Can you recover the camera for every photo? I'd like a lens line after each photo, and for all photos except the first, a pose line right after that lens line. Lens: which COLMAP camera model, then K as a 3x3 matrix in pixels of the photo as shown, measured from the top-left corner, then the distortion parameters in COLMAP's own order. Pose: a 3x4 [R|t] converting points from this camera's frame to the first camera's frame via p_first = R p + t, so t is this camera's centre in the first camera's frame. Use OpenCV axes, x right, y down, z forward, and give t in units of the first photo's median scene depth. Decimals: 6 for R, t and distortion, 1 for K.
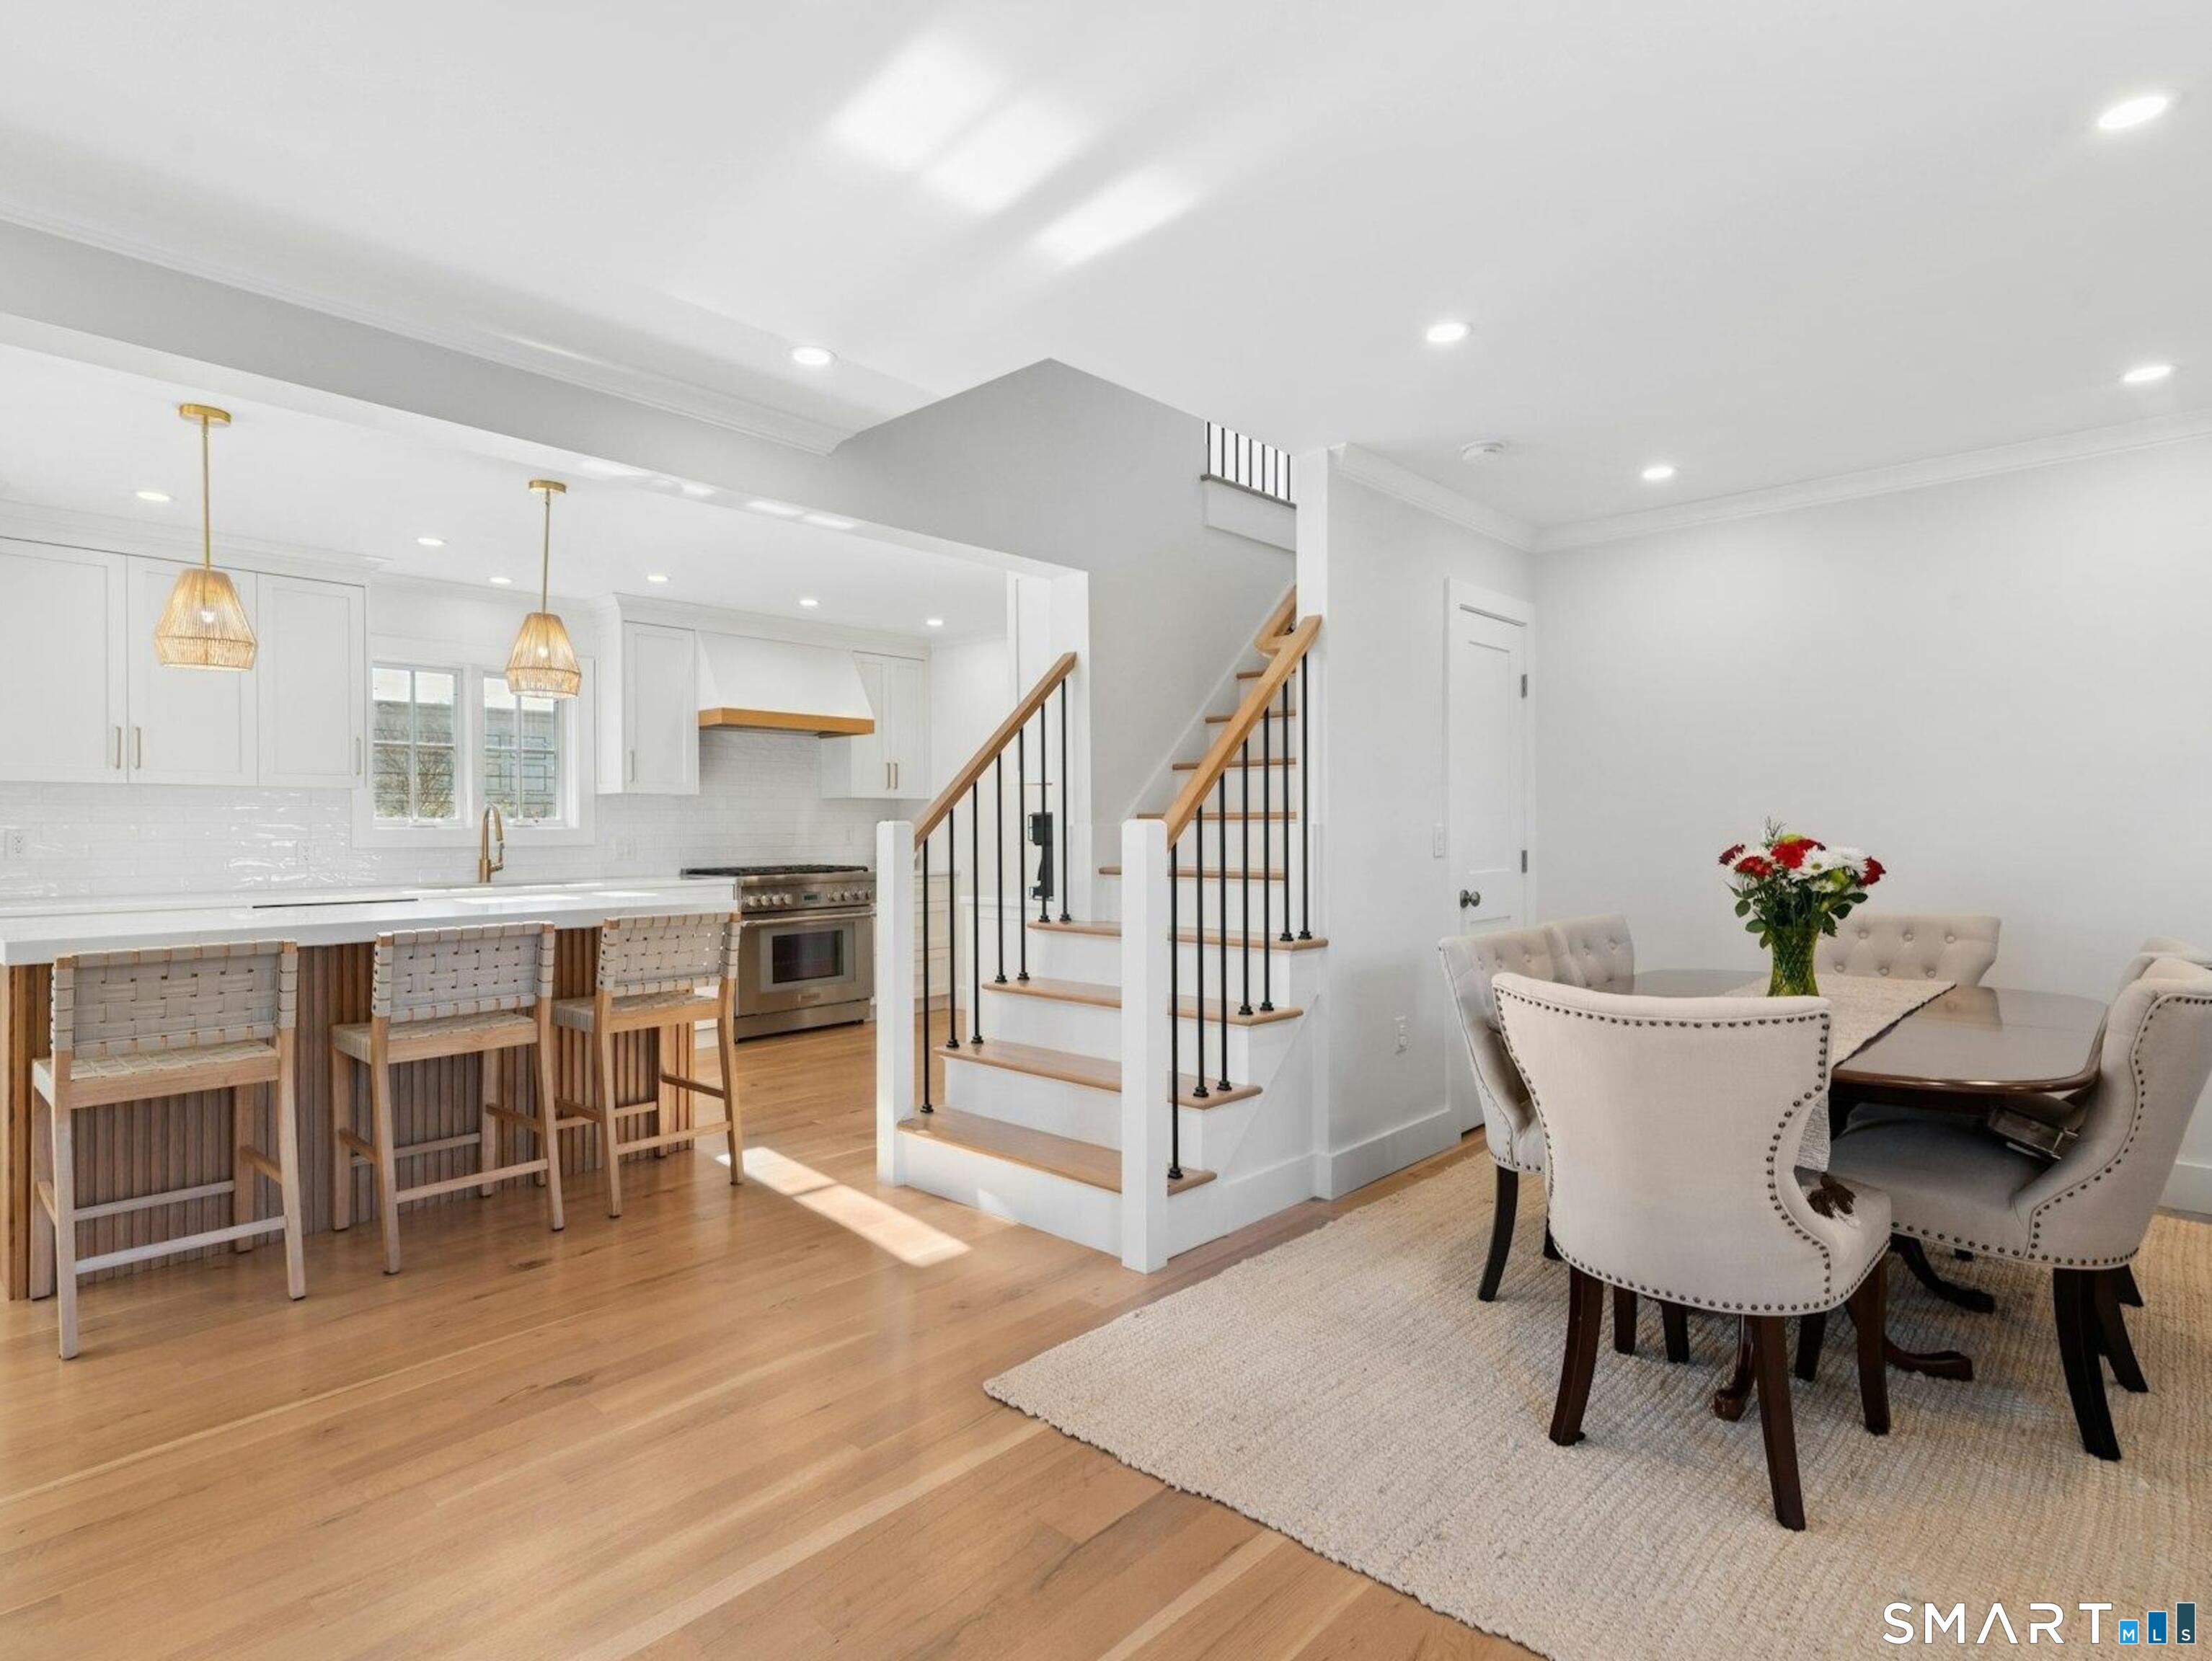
lens RADIAL K [[1270.3, 0, 1104.8], [0, 1270.3, 852.9], [0, 0, 1]] dist [0.006895, -0.000572]
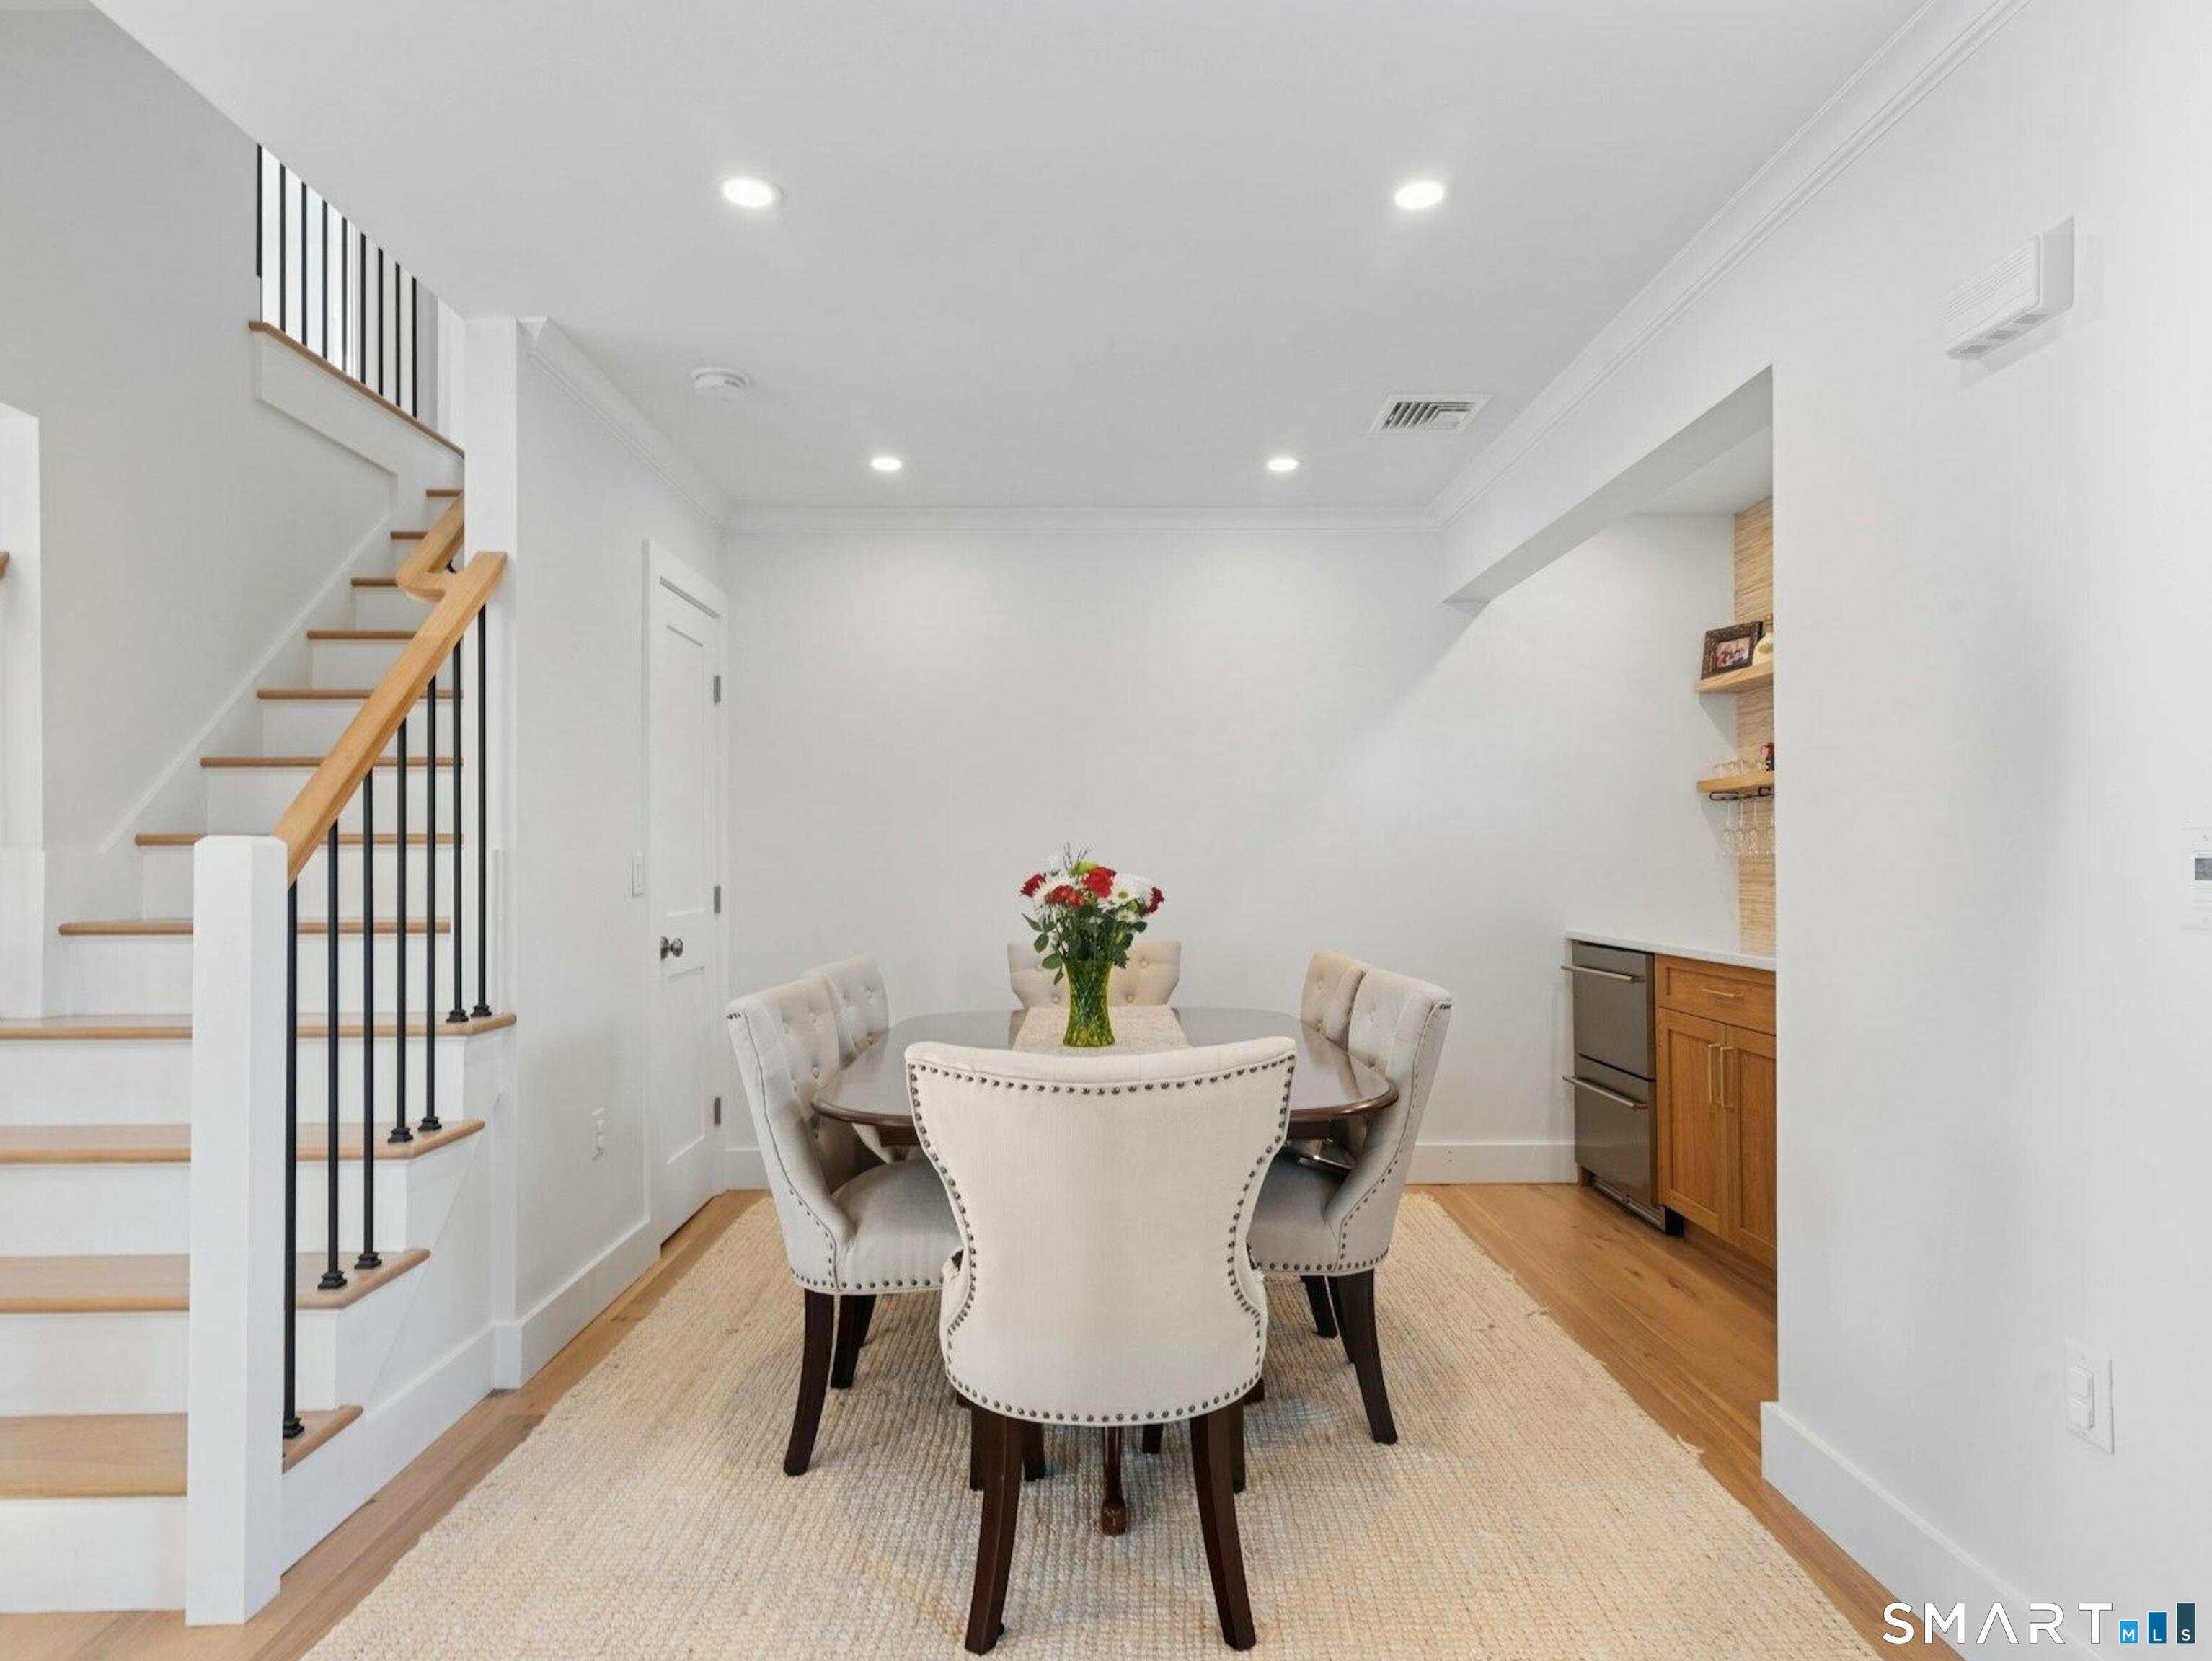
lens RADIAL K [[1270.3, 0, 1104.8], [0, 1270.3, 852.9], [0, 0, 1]] dist [0.006895, -0.000572]
pose [[0.703146, 0.006507, 0.711016, -0.103615], [0.017586, 0.999493, -0.026538, 0.003476], [-0.710828, 0.031164, 0.702675, 0.292126]]
